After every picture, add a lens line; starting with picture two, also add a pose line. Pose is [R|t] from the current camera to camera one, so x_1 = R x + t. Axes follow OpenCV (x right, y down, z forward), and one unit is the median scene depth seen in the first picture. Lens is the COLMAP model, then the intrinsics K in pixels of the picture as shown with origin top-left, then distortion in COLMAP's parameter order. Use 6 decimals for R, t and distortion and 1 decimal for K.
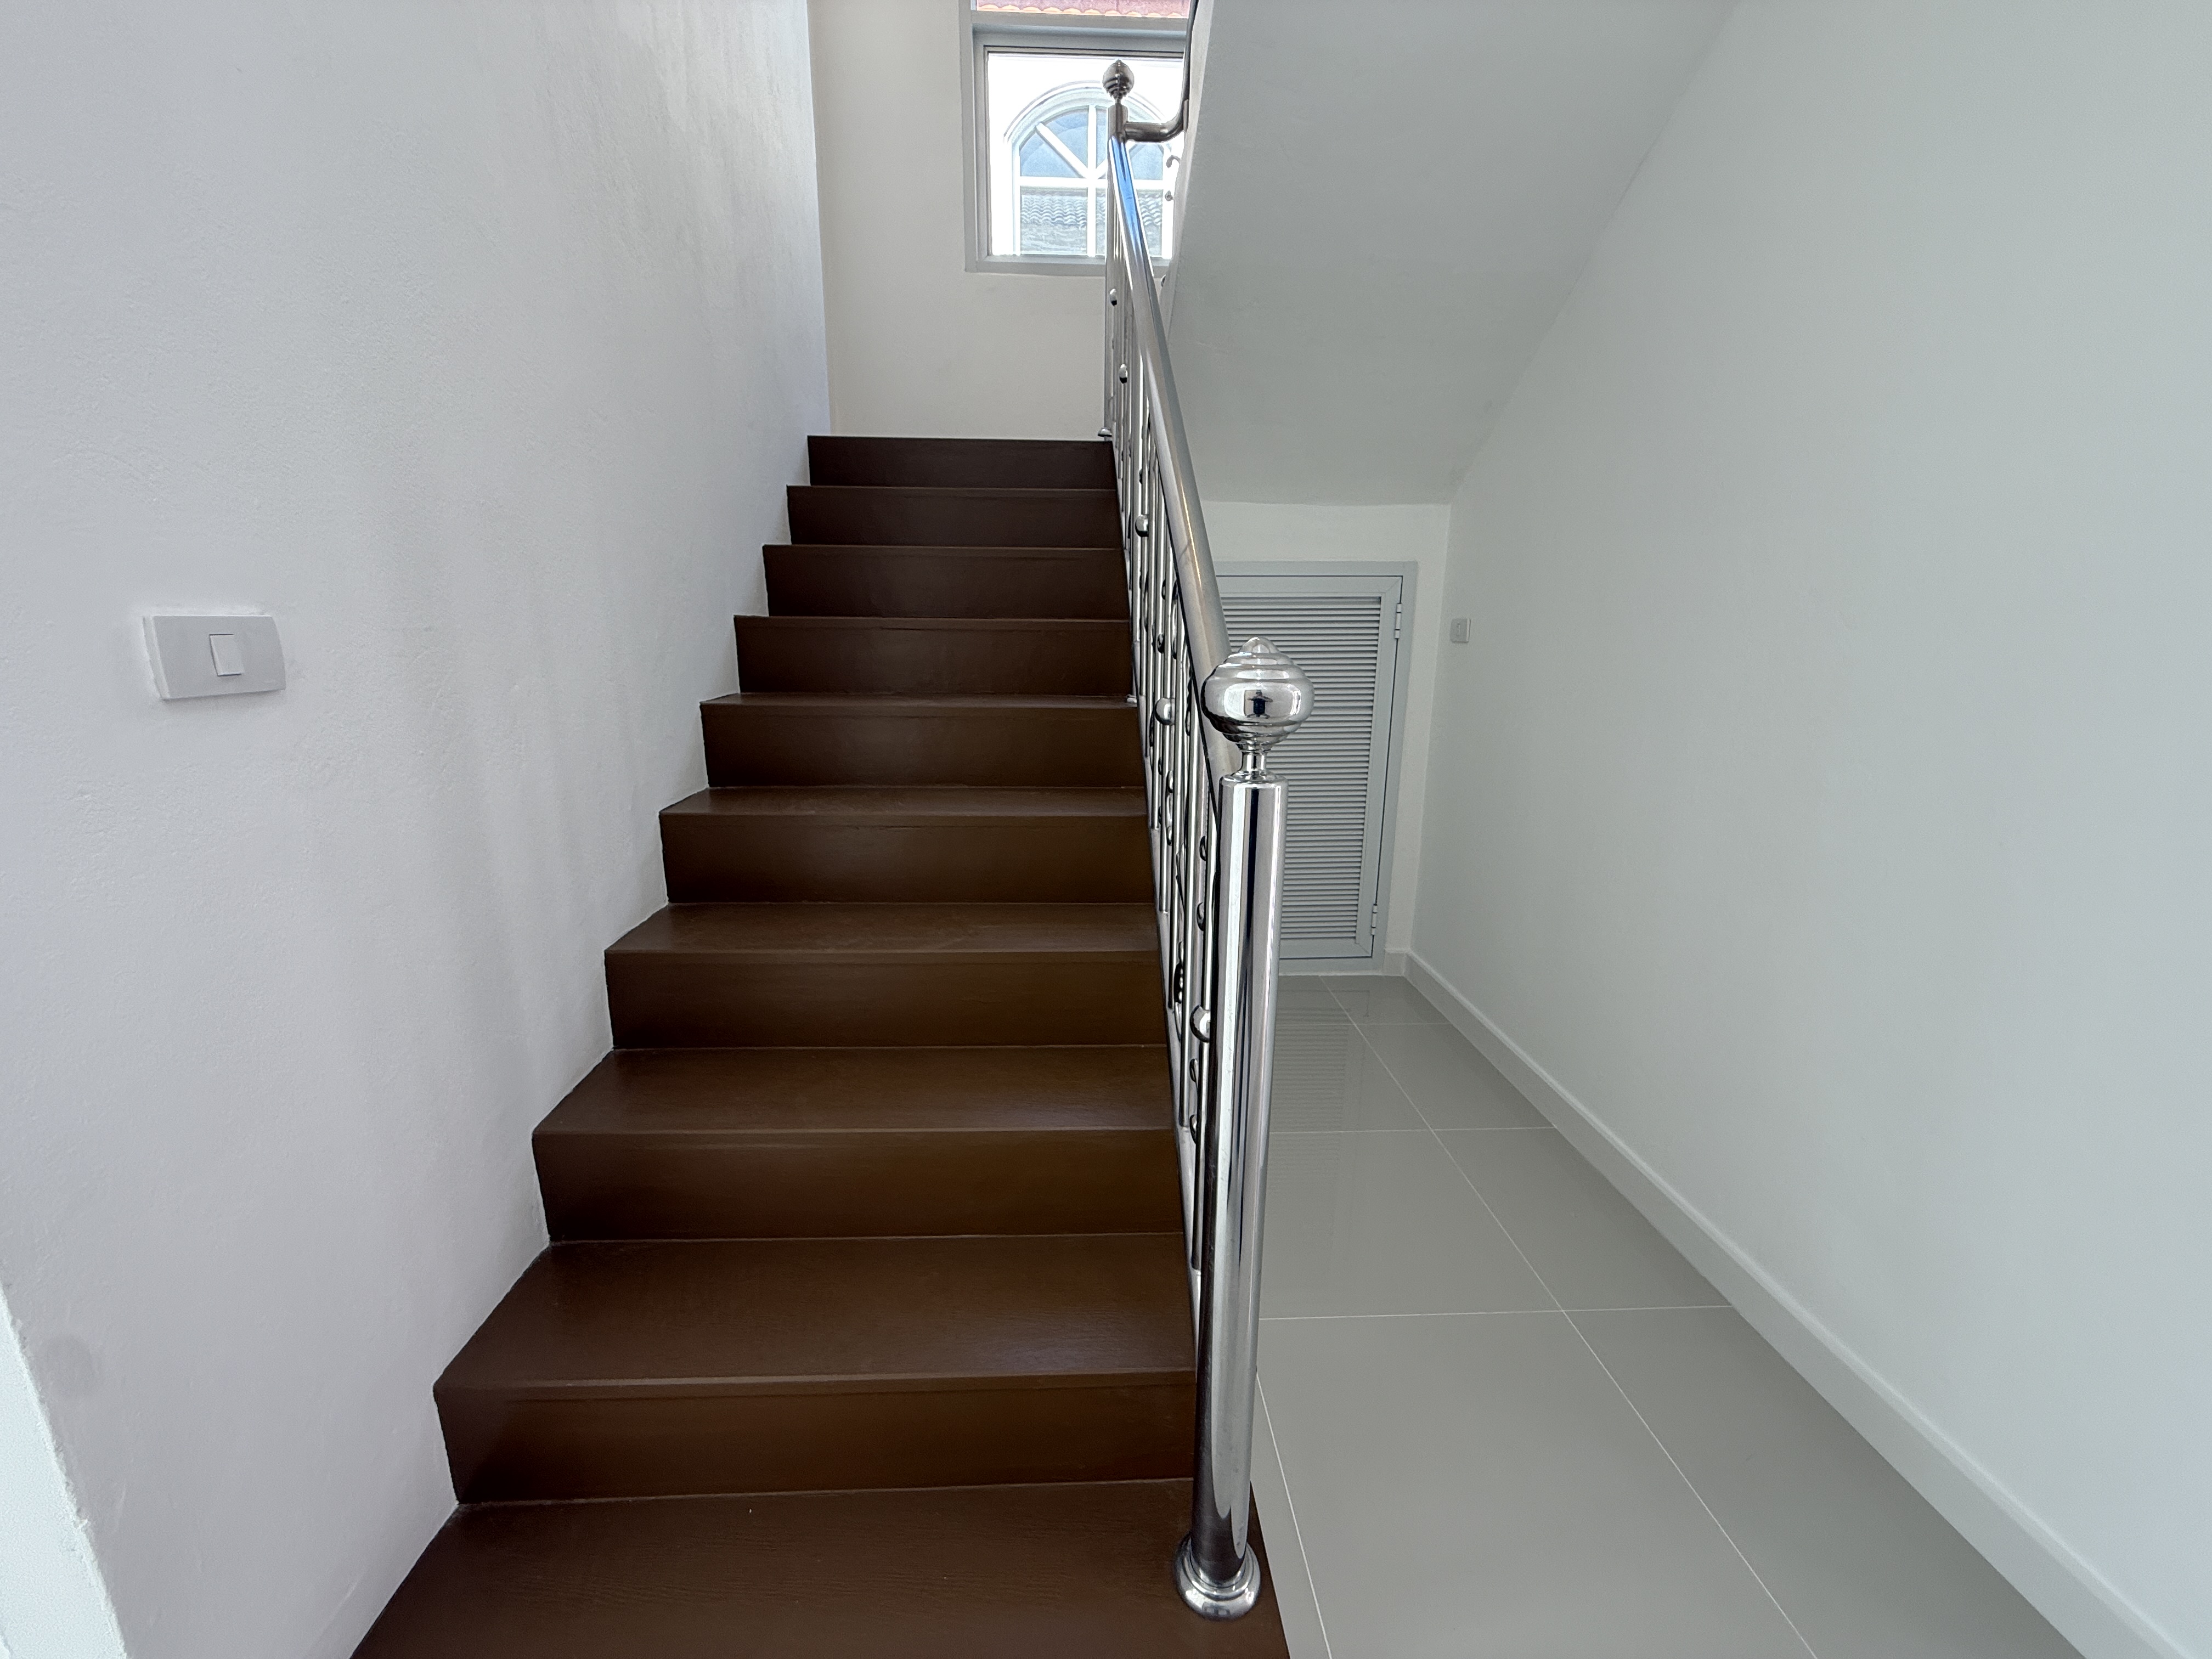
lens RADIAL K [[883.2, 0, 1103.0], [0, 883.2, 842.4], [0, 0, 1]] dist [-0.001430, 0.000382]
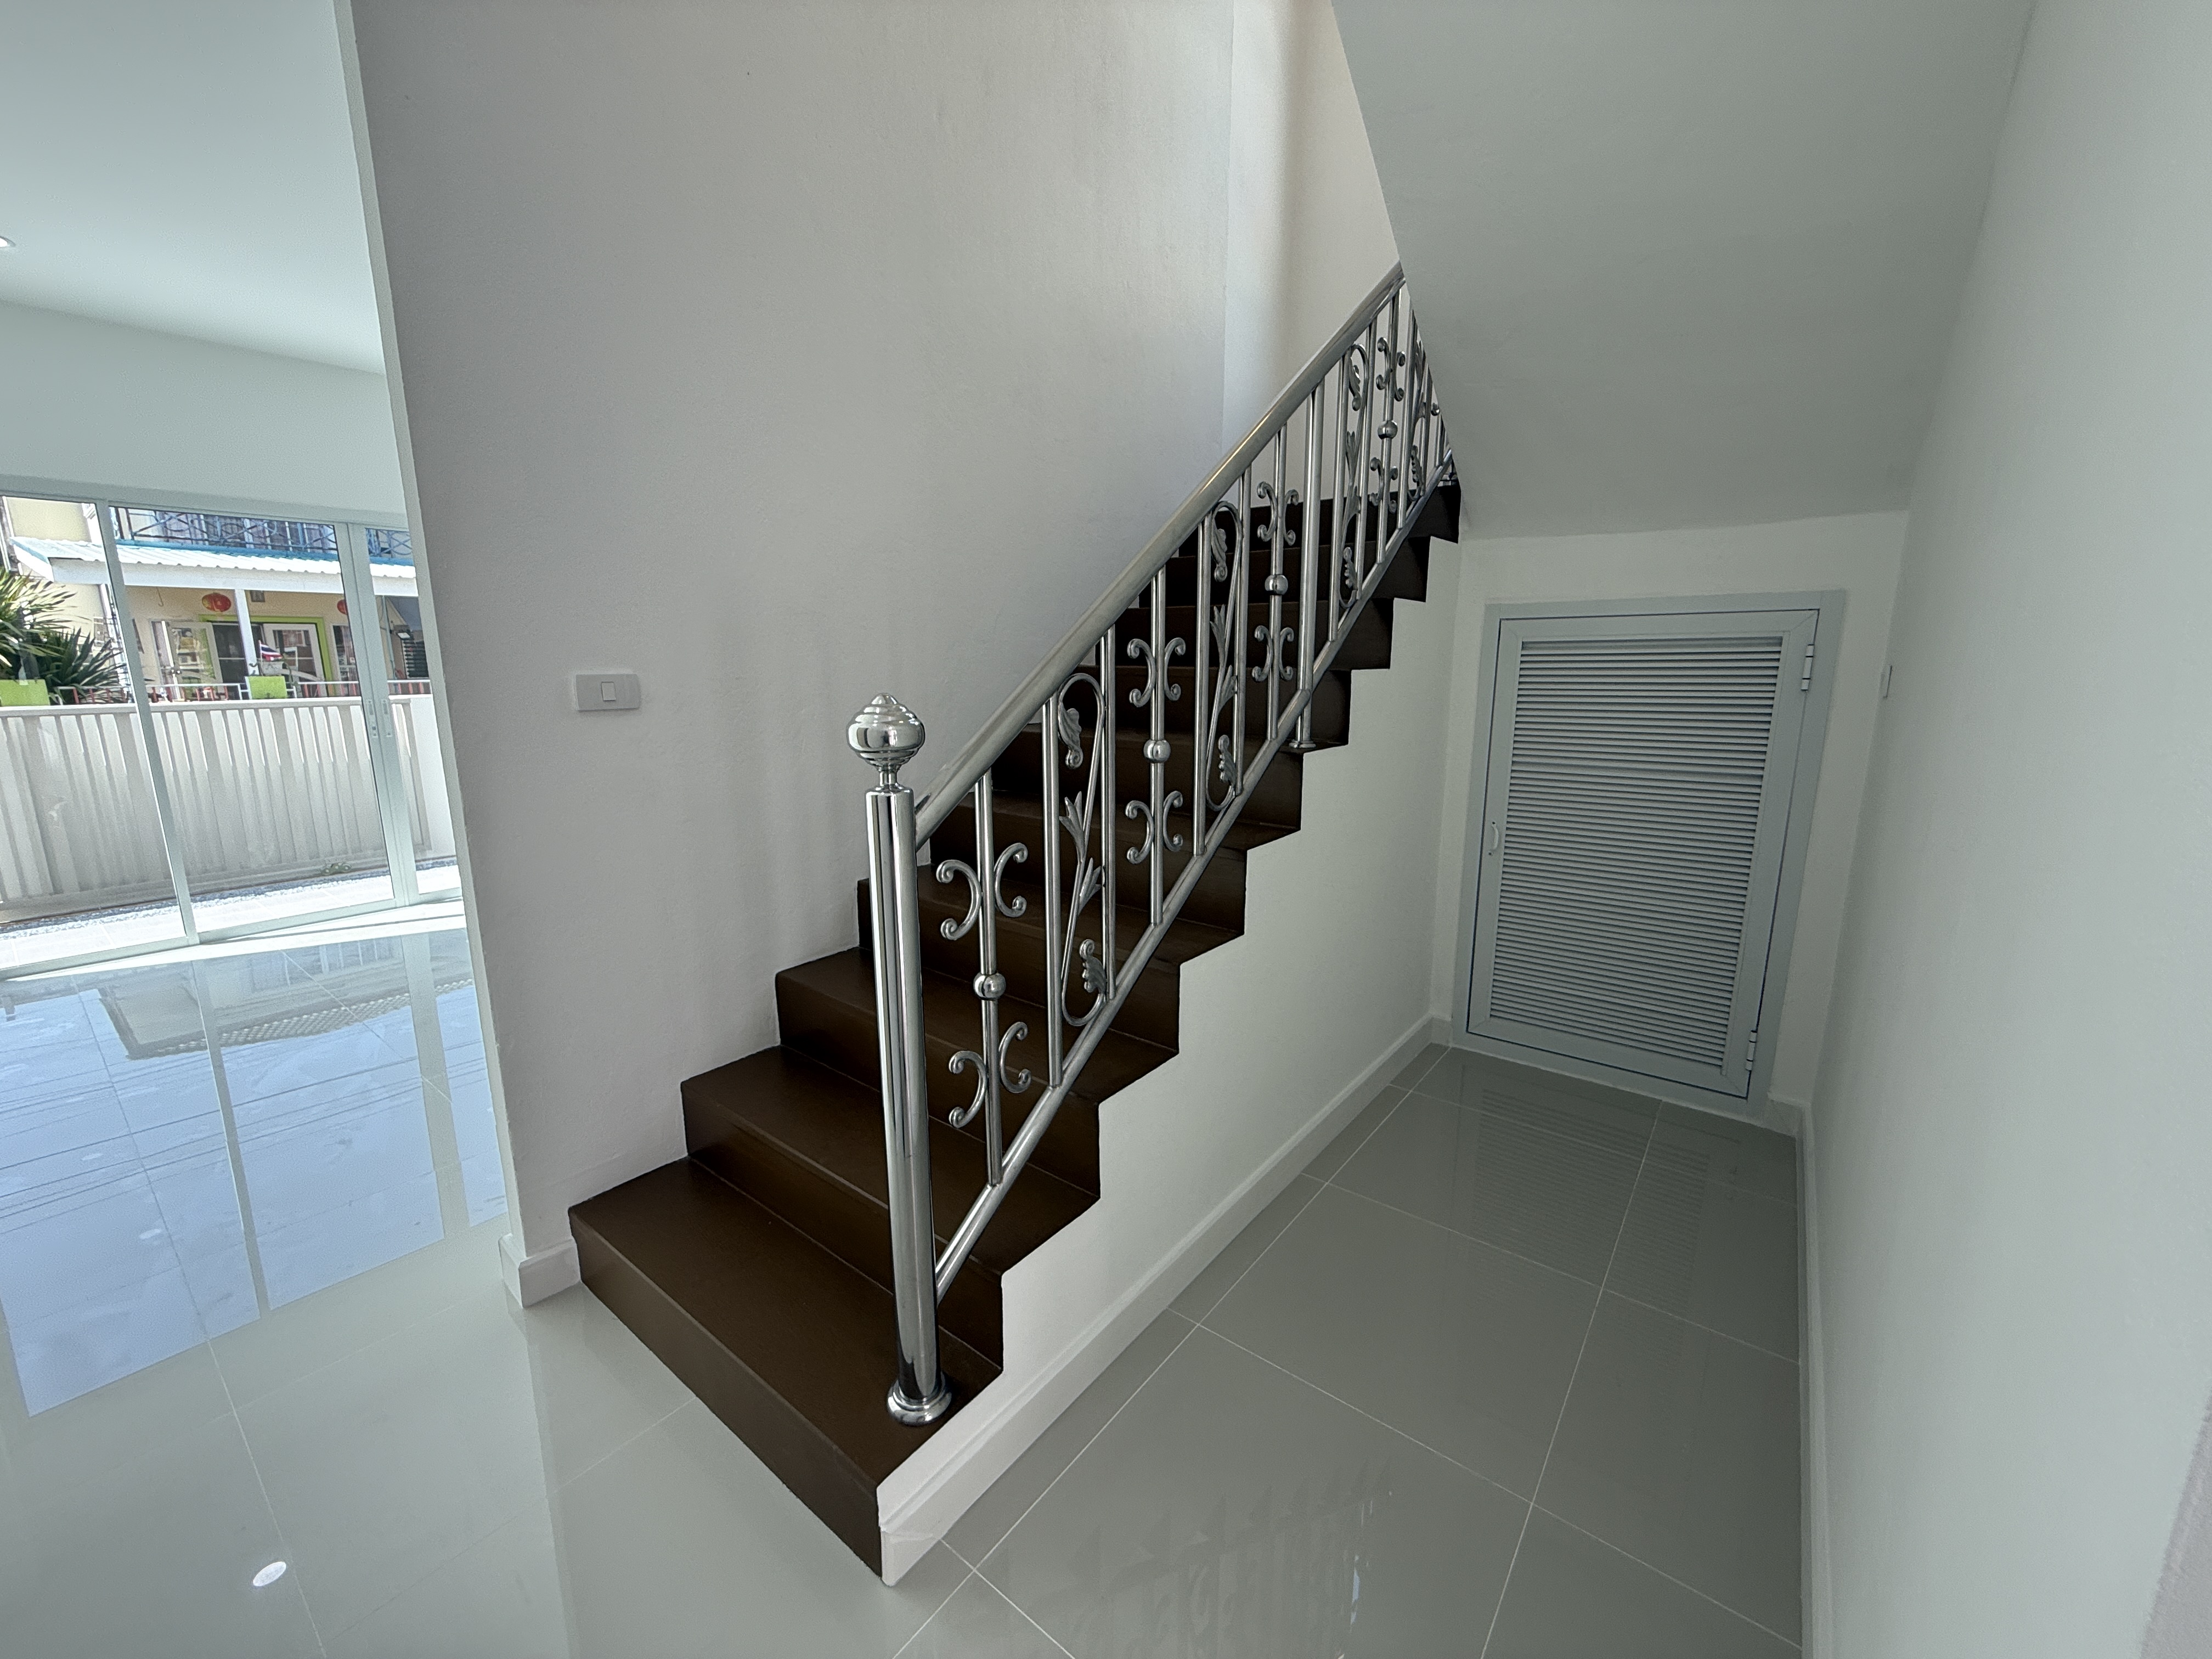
lens RADIAL K [[883.2, 0, 1094.0], [0, 883.2, 829.2], [0, 0, 1]] dist [-0.001430, 0.000382]
pose [[0.756434, 0.118378, -0.643268, 0.749480], [-0.154019, 0.988068, 0.000715, -0.032770], [0.635677, 0.098535, 0.765641, 0.061460]]
